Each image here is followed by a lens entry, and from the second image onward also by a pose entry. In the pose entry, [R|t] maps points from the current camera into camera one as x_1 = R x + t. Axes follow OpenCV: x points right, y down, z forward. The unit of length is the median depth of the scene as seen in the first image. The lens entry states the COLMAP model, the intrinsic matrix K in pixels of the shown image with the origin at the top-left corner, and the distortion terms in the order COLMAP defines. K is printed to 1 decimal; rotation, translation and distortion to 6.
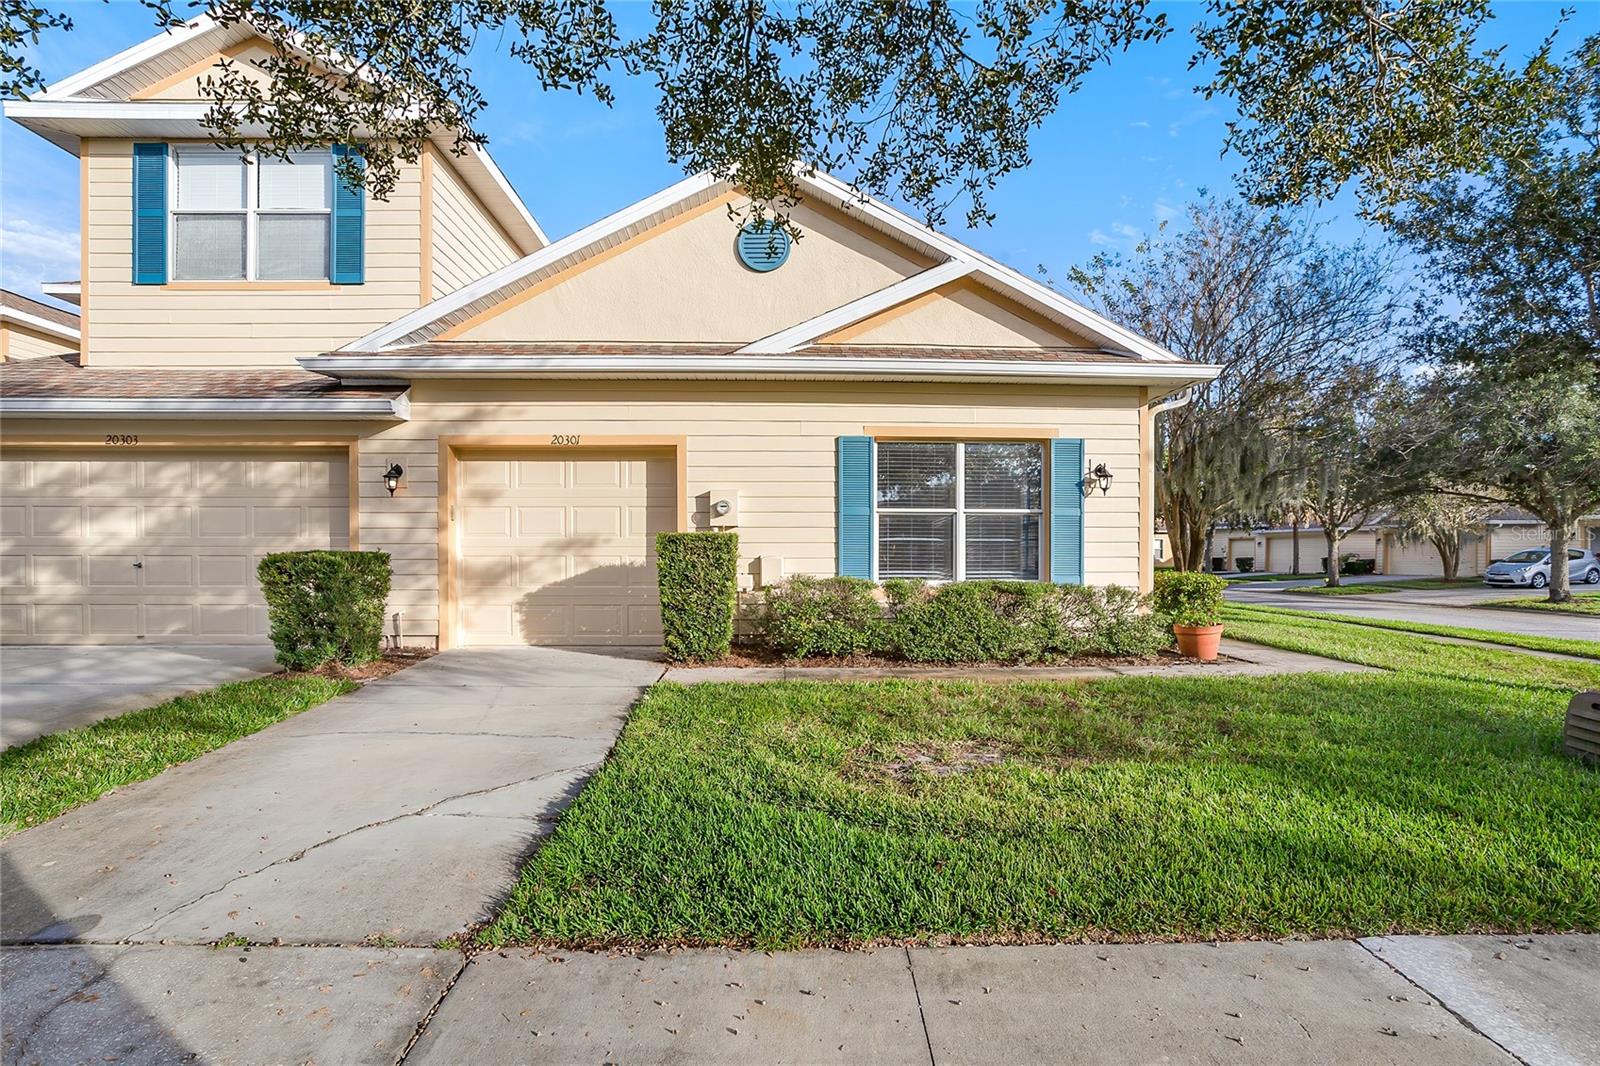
lens RADIAL K [[800.2, 0, 800.0], [0, 800.2, 533.0], [0, 0, 1]] dist [-0.004288, 0.000099]
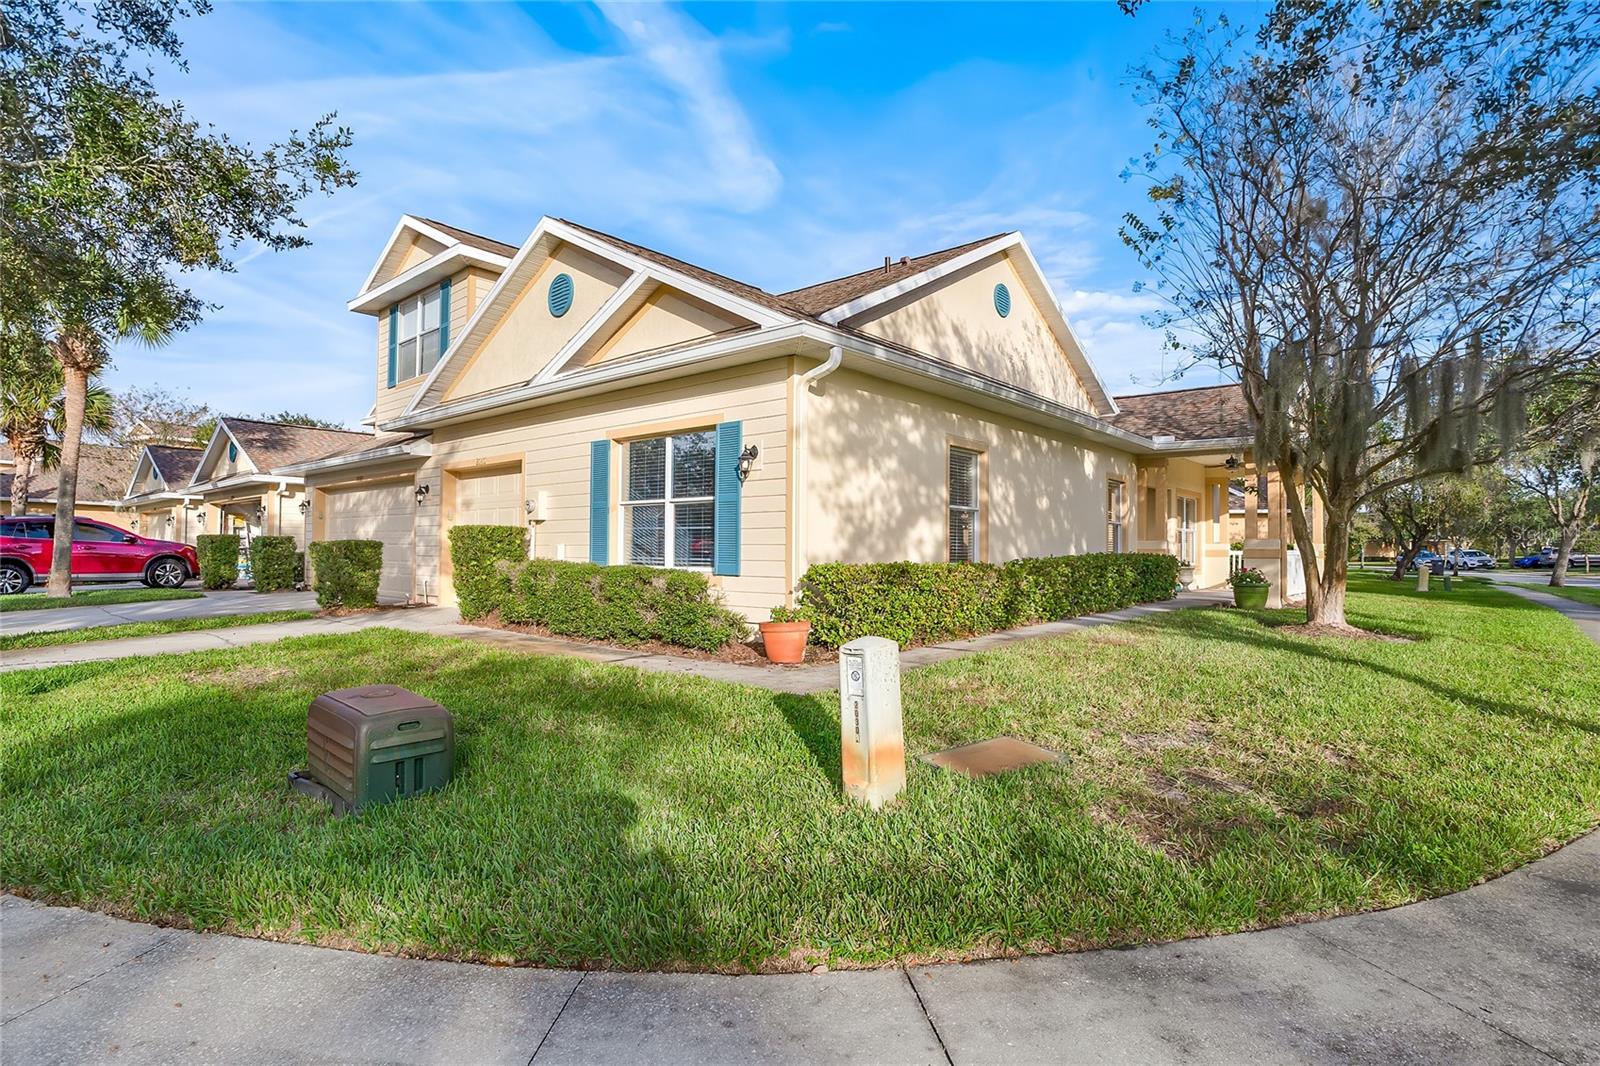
lens RADIAL K [[800.2, 0, 800.0], [0, 800.2, 533.0], [0, 0, 1]] dist [-0.004288, 0.000099]
pose [[0.703388, -0.008015, -0.710761, 1.083221], [-0.002969, 0.999895, -0.014214, 0.030042], [0.710800, 0.012108, 0.703290, 0.379869]]
